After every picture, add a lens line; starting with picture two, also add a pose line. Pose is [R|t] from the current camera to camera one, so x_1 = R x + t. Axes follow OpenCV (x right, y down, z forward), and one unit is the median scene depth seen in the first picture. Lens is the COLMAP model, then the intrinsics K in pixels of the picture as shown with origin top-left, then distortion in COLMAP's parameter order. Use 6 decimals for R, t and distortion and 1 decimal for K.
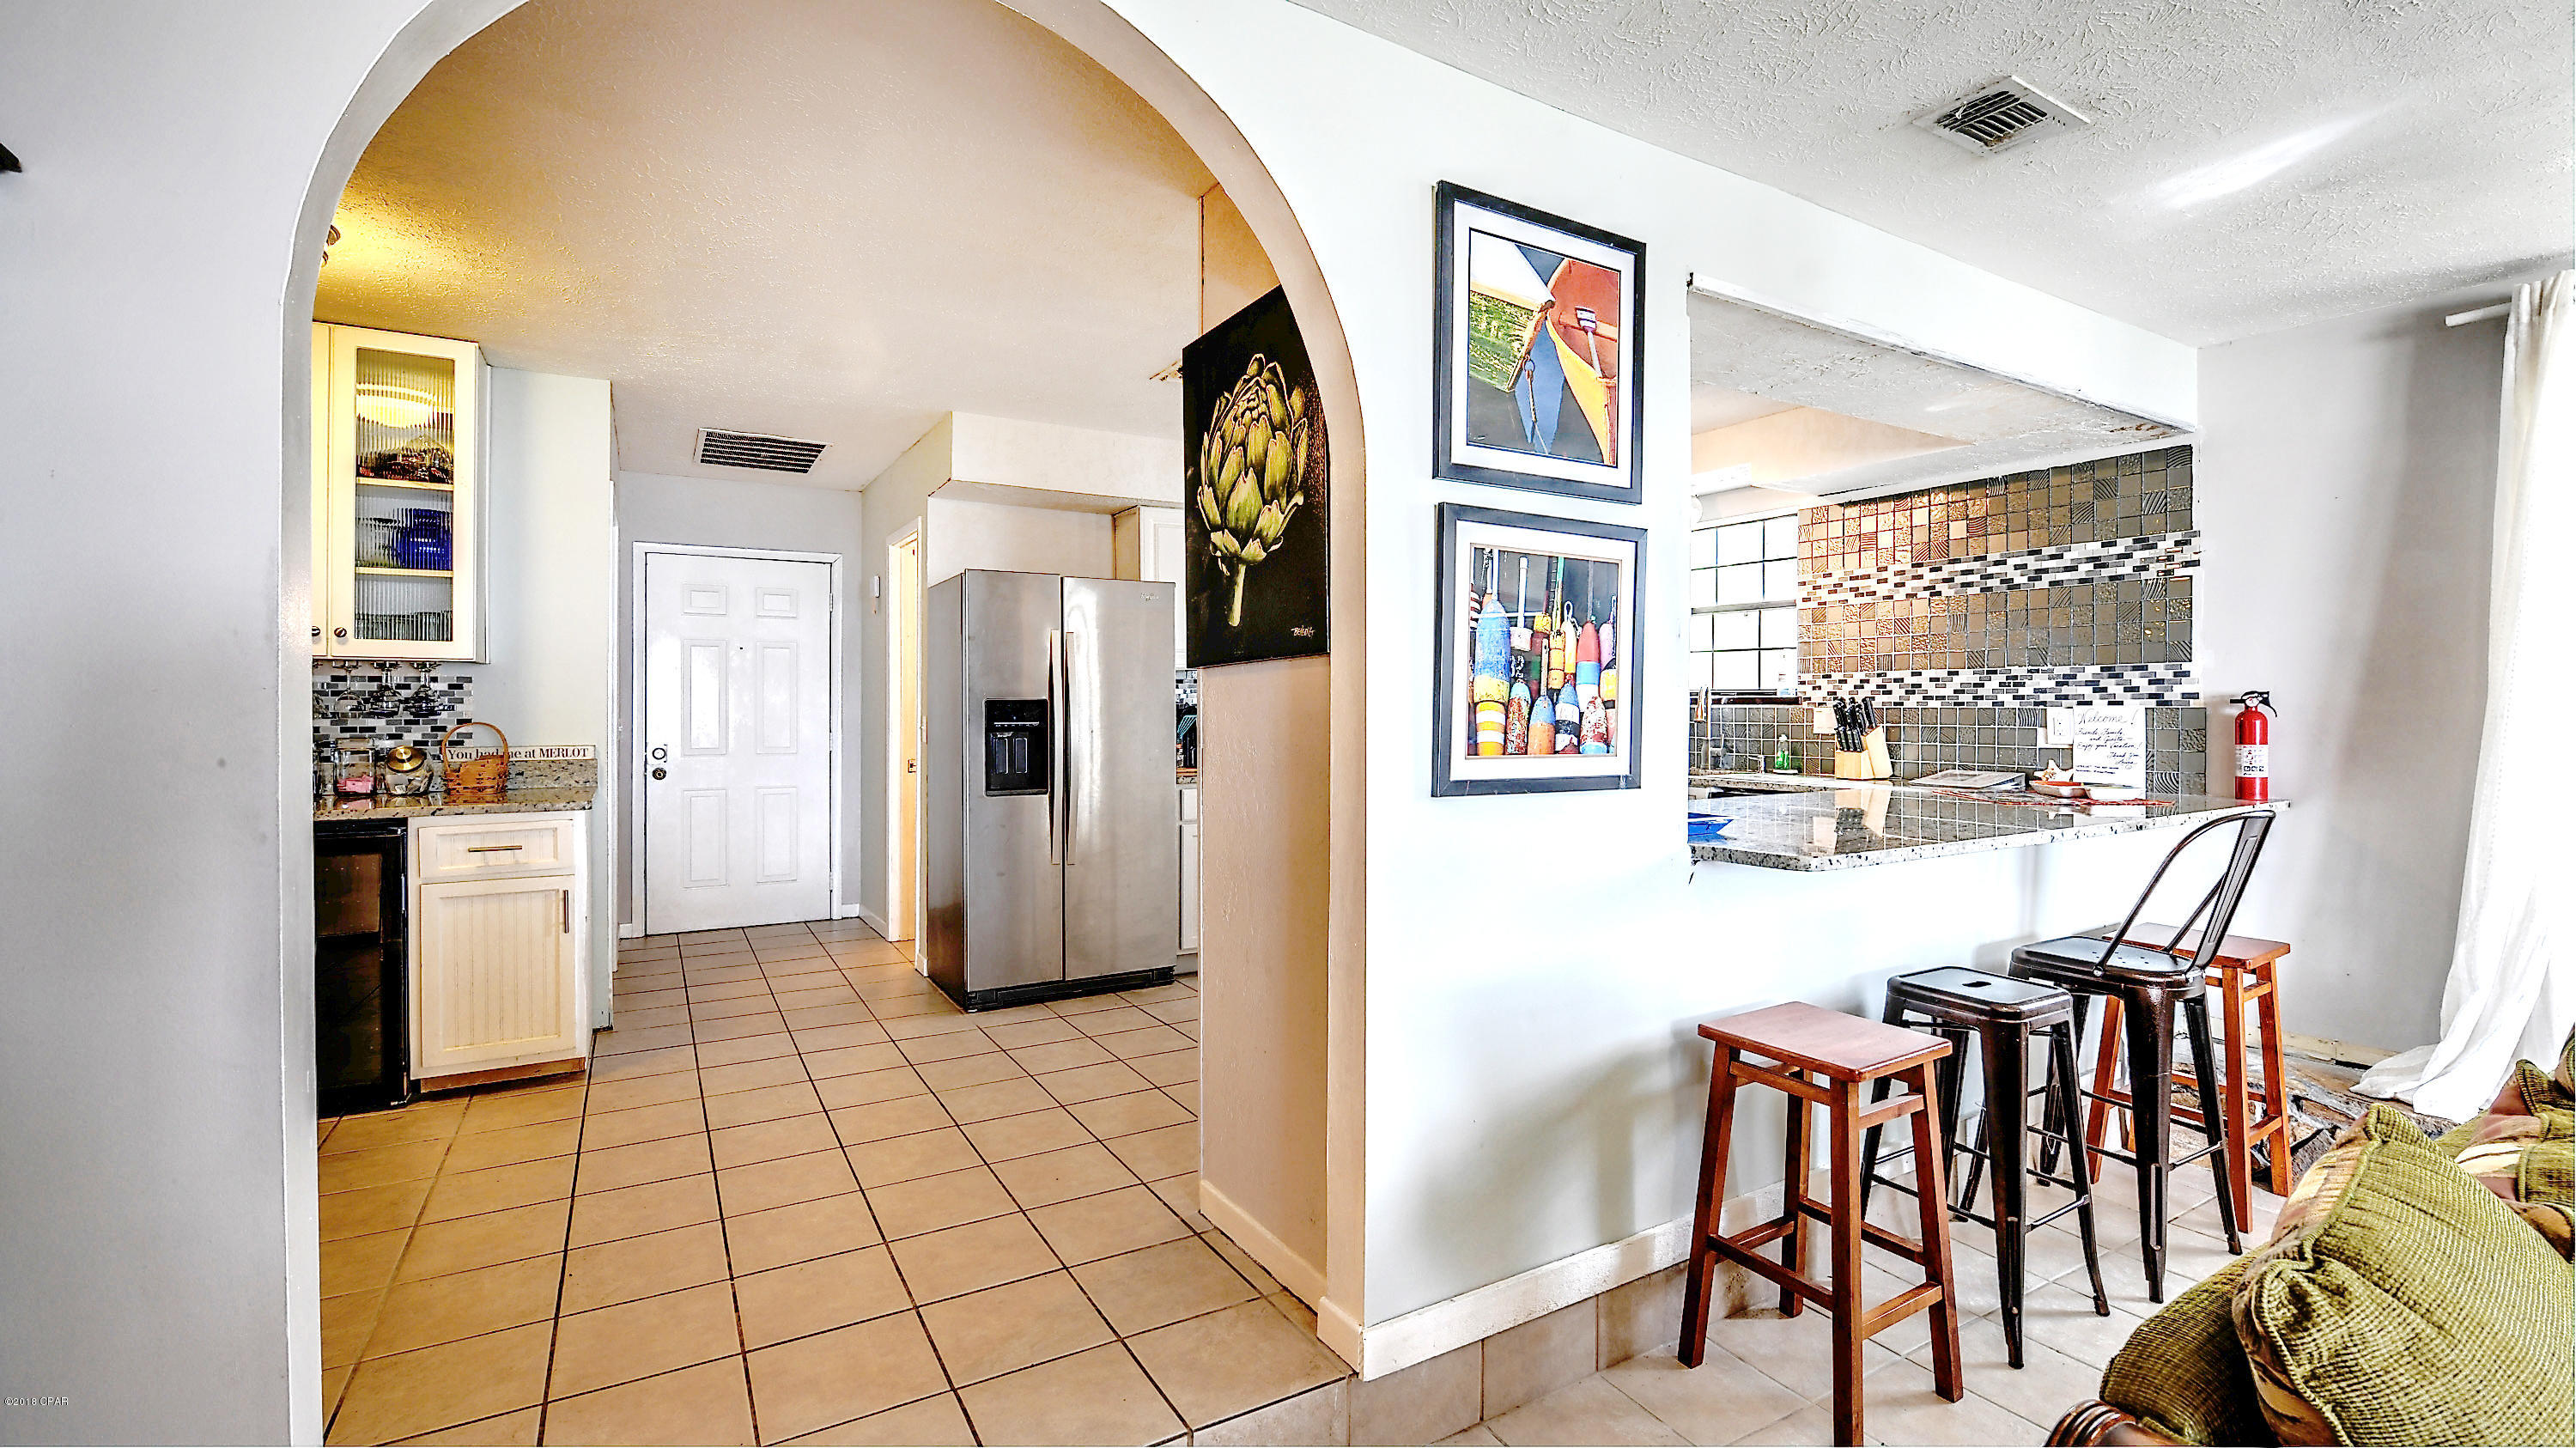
lens RADIAL K [[1091.0, 0, 1293.9], [0, 1091.0, 711.6], [0, 0, 1]] dist [-0.000724, -0.000074]
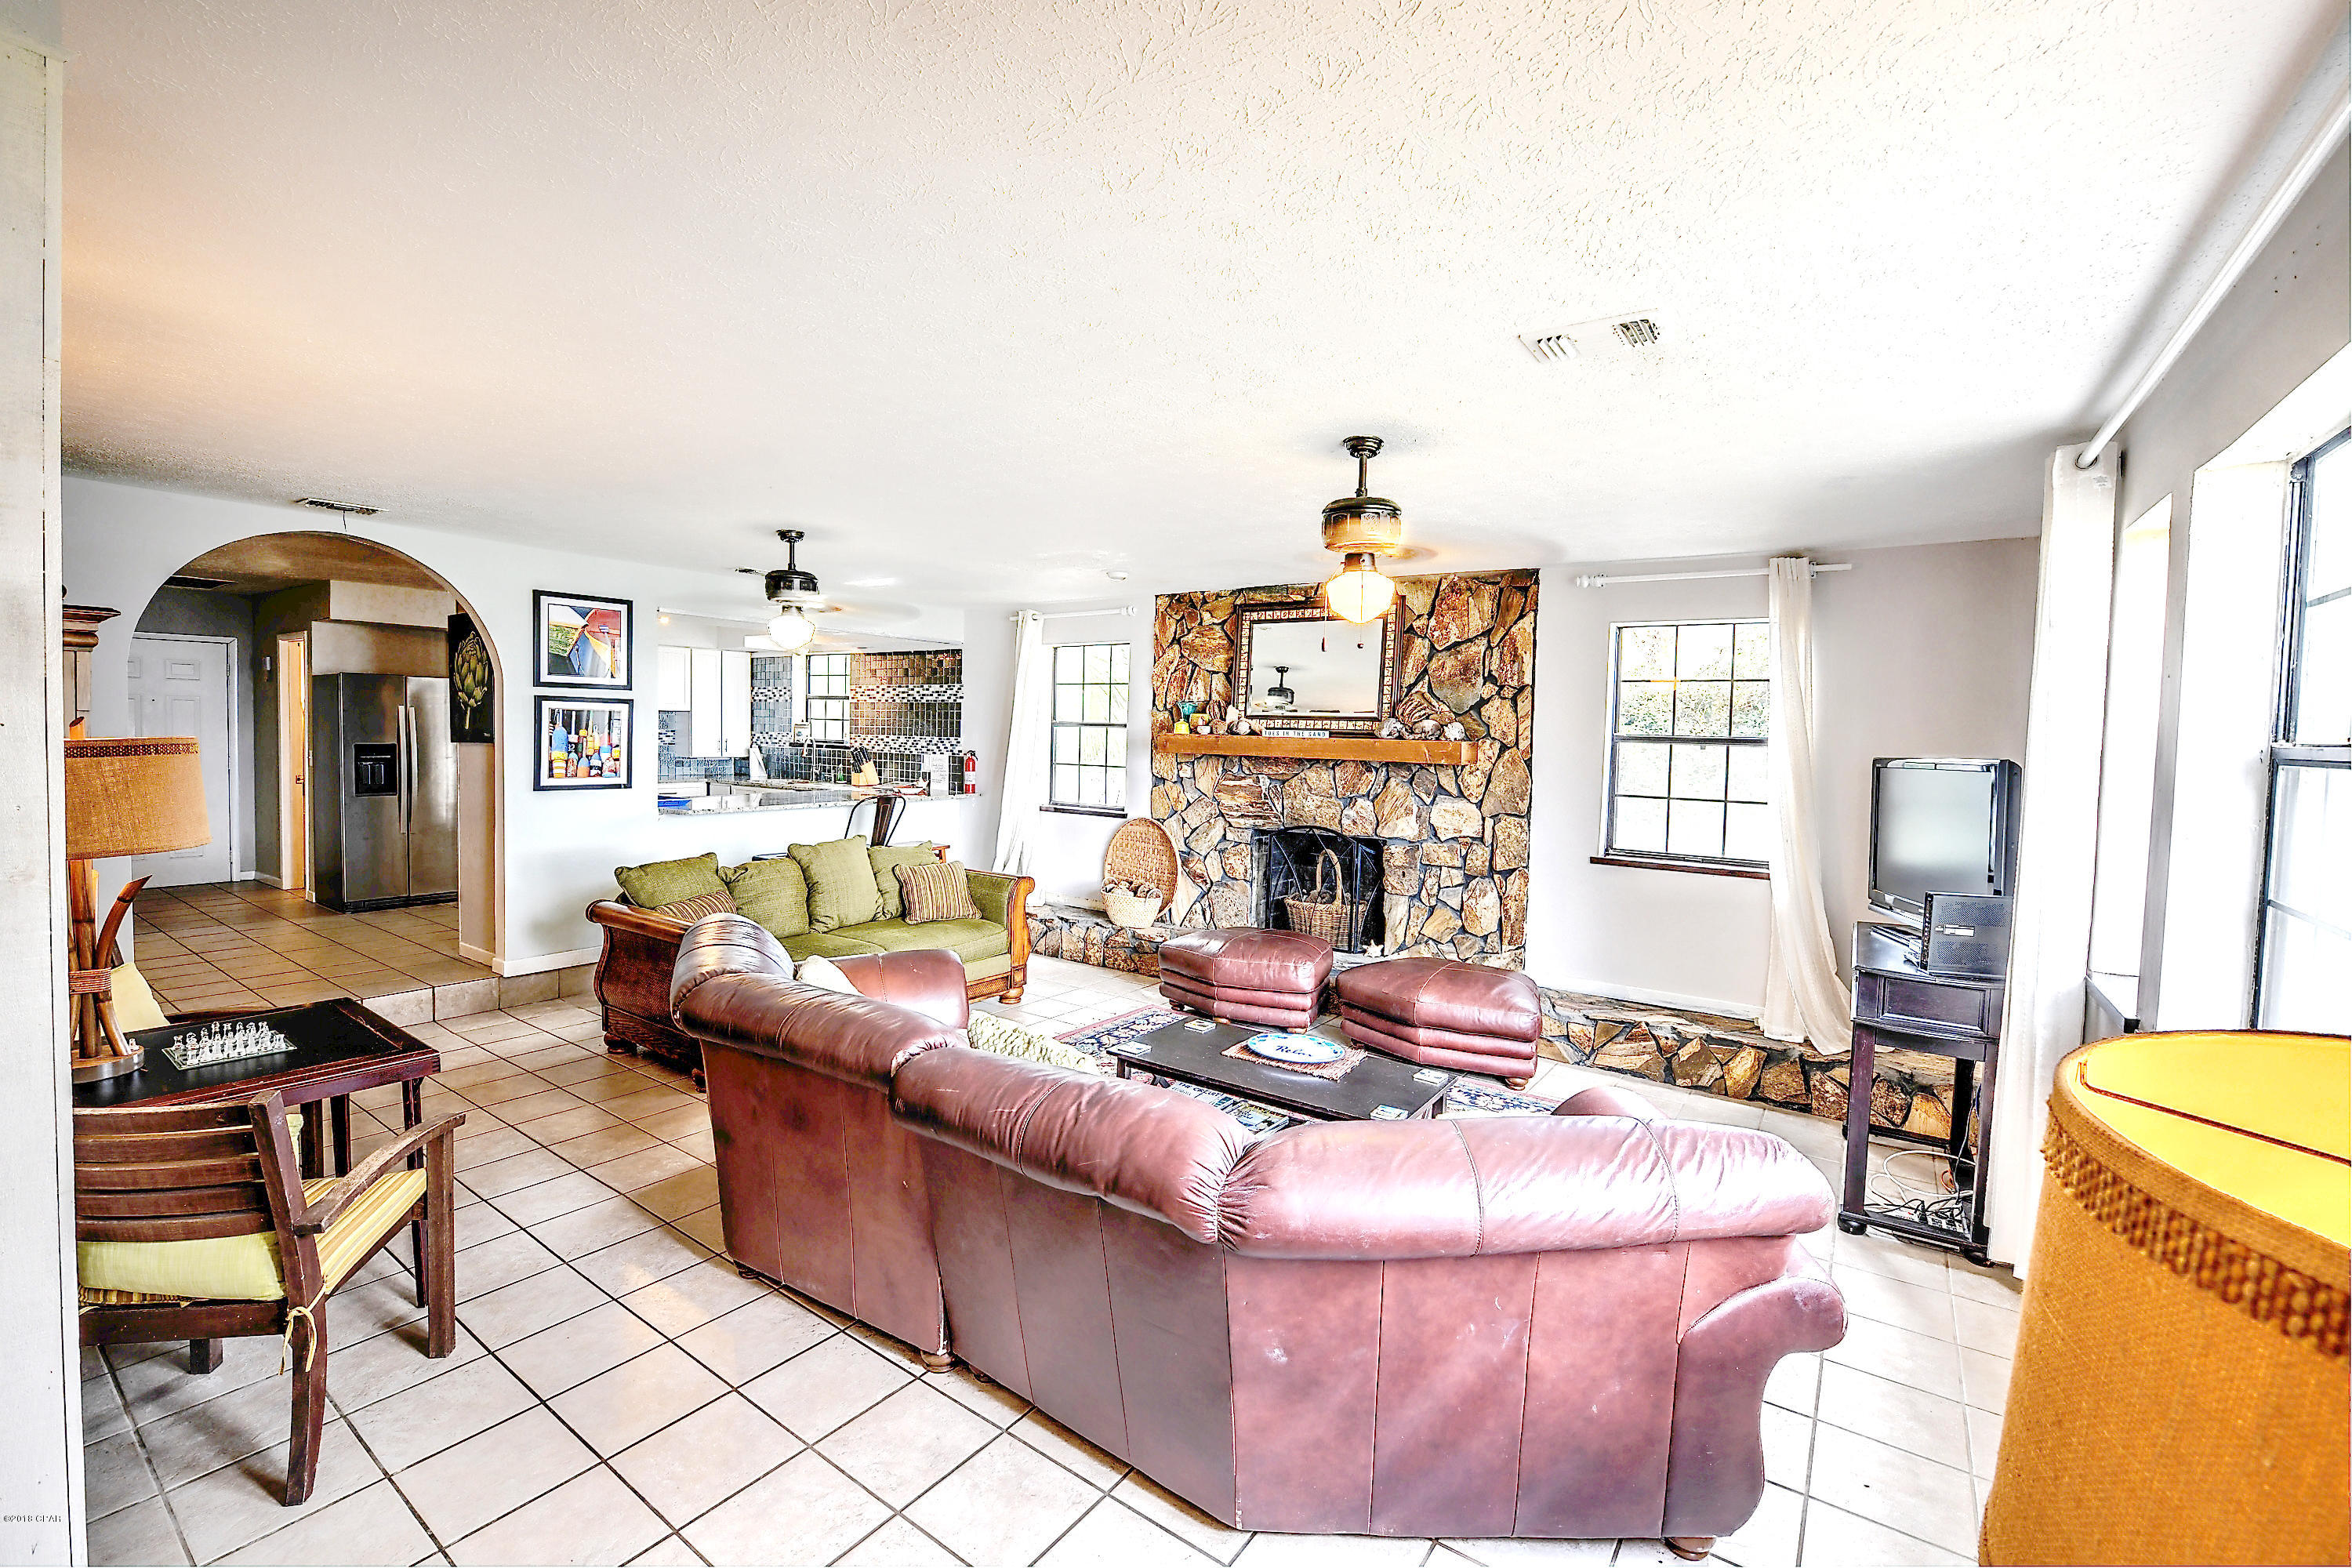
lens RADIAL K [[952.0, 0, 1175.1], [0, 952.0, 771.9], [0, 0, 1]] dist [-0.019322, -0.000523]
pose [[0.906203, 0.001262, 0.422841, 0.569779], [-0.020667, 0.998933, 0.041311, -0.108616], [-0.422338, -0.046175, 0.905262, -1.914876]]
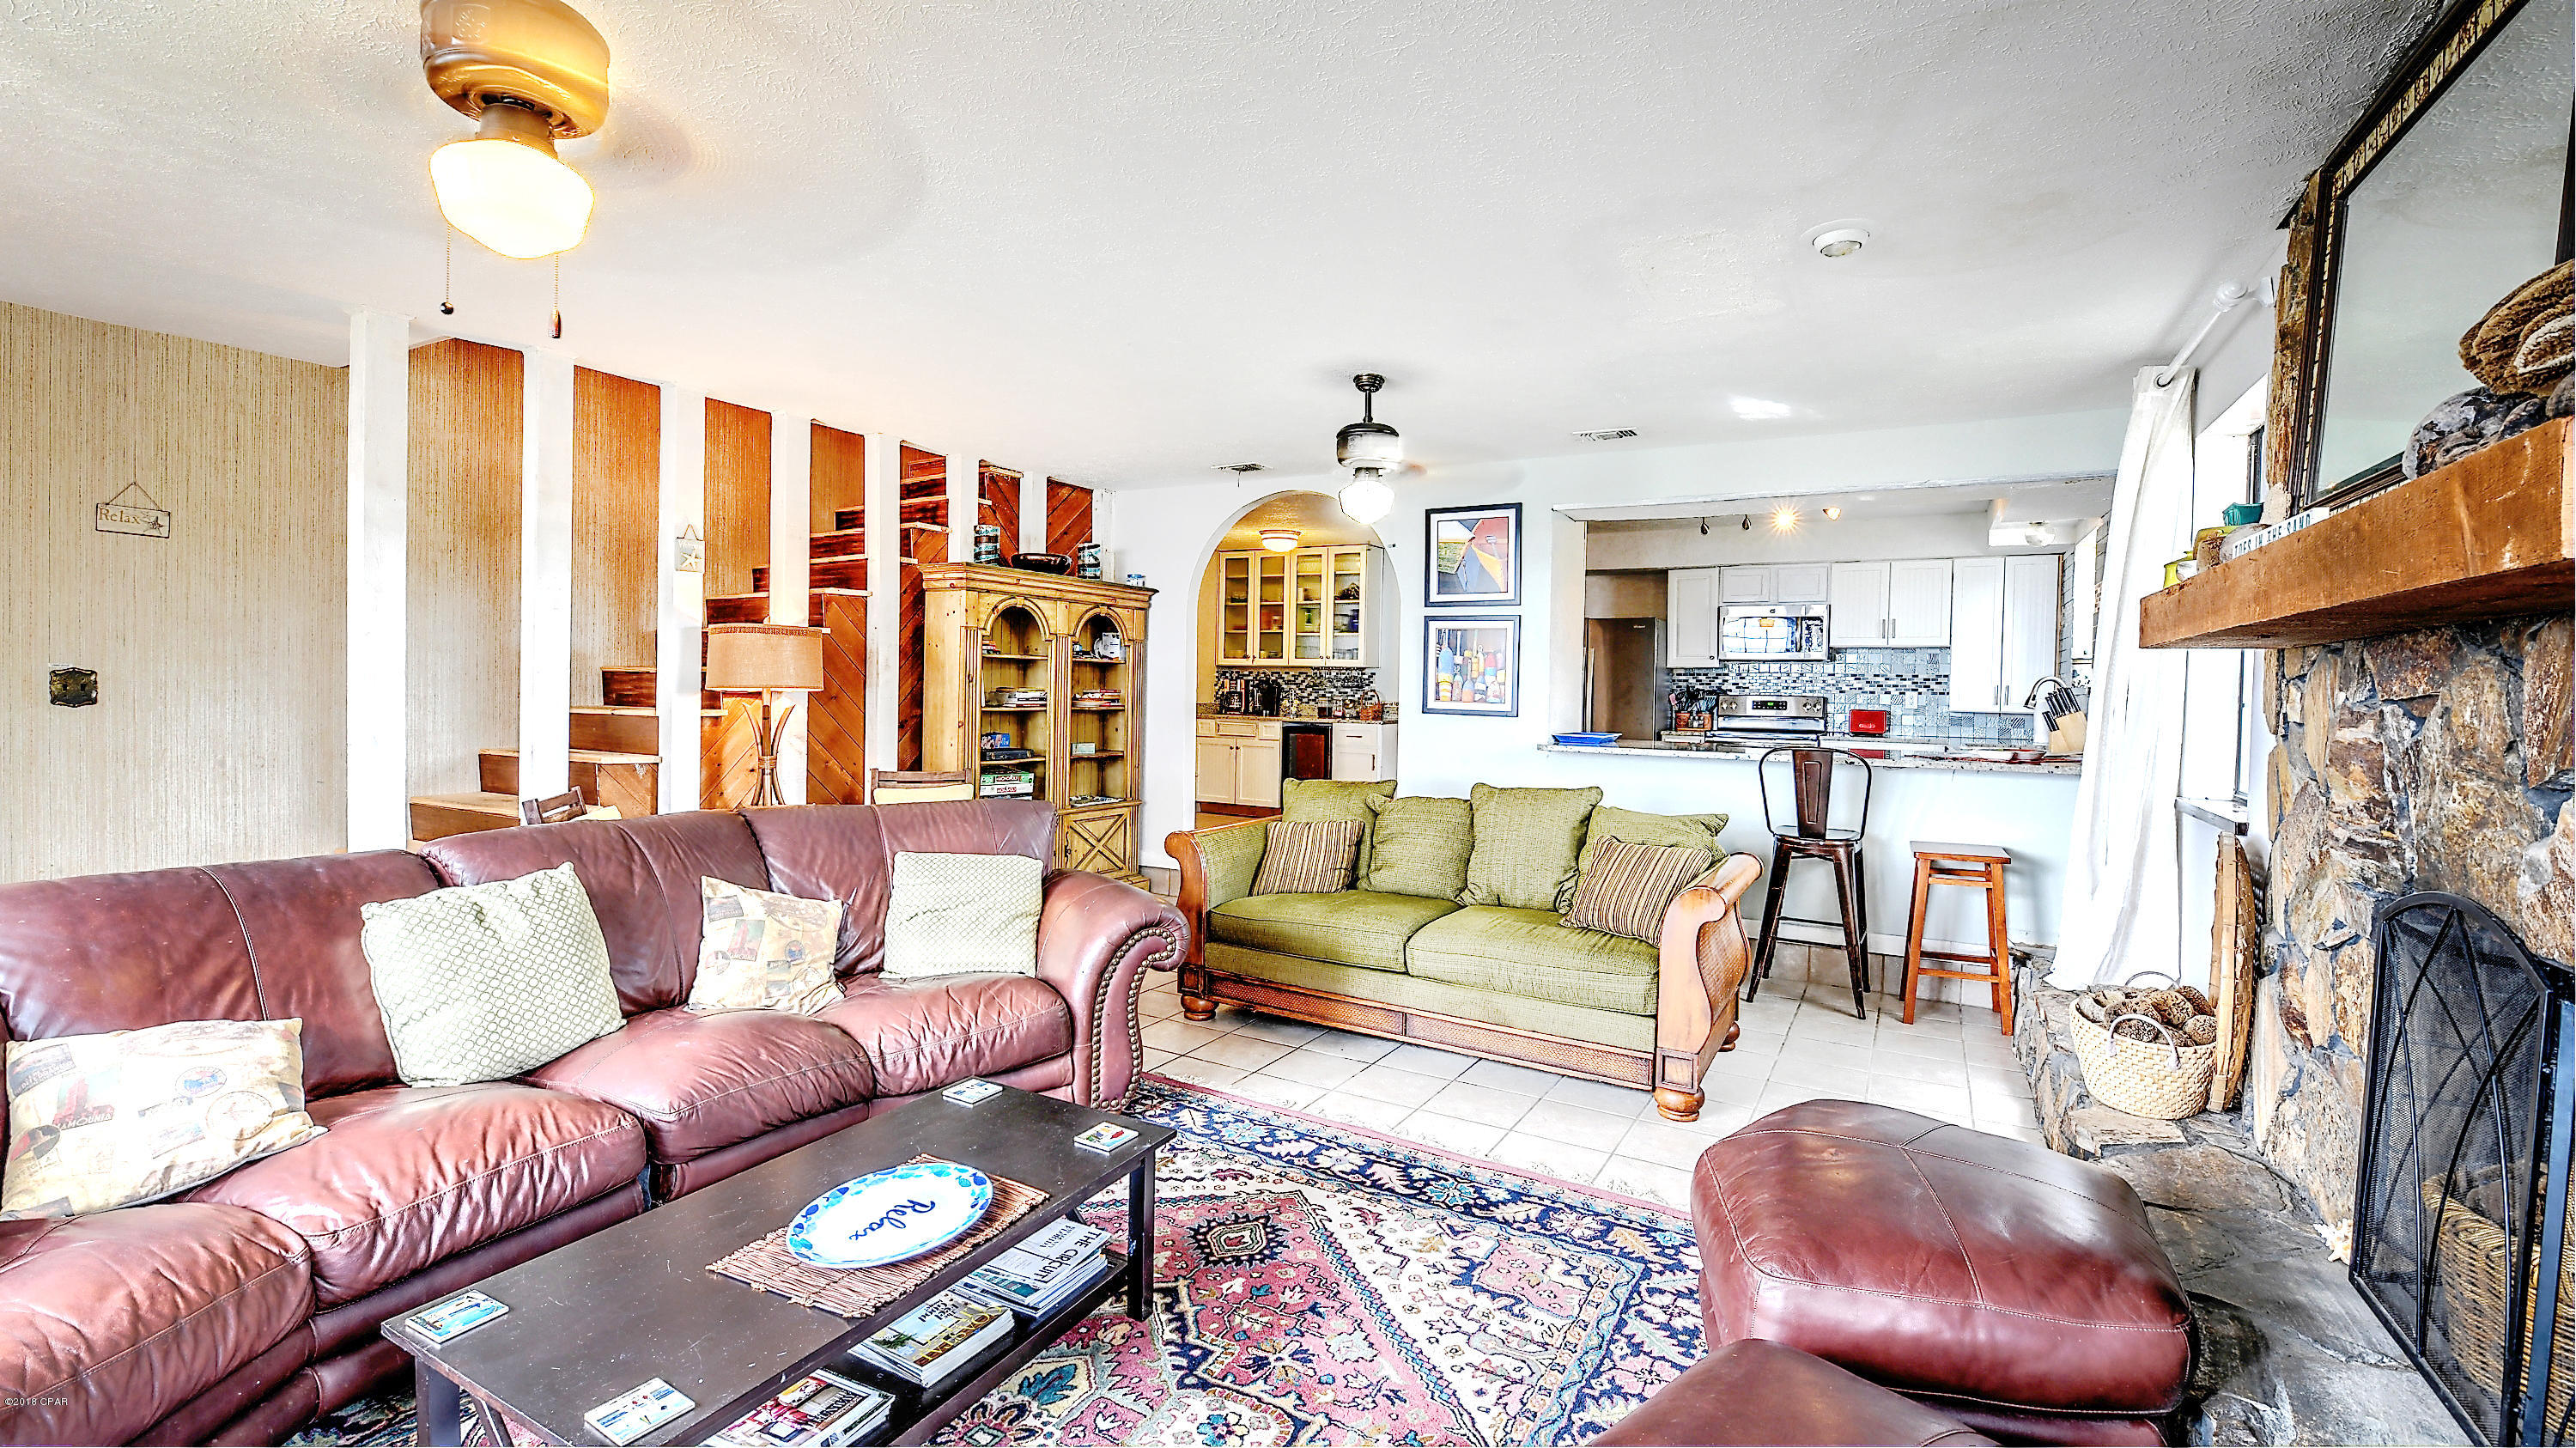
lens RADIAL K [[1091.0, 0, 1293.9], [0, 1091.0, 711.6], [0, 0, 1]] dist [-0.000724, -0.000074]
pose [[0.515614, 0.029249, -0.856322, 2.248224], [-0.023630, 0.999522, 0.019912, 0.018949], [0.856495, 0.009968, 0.516059, -0.762931]]
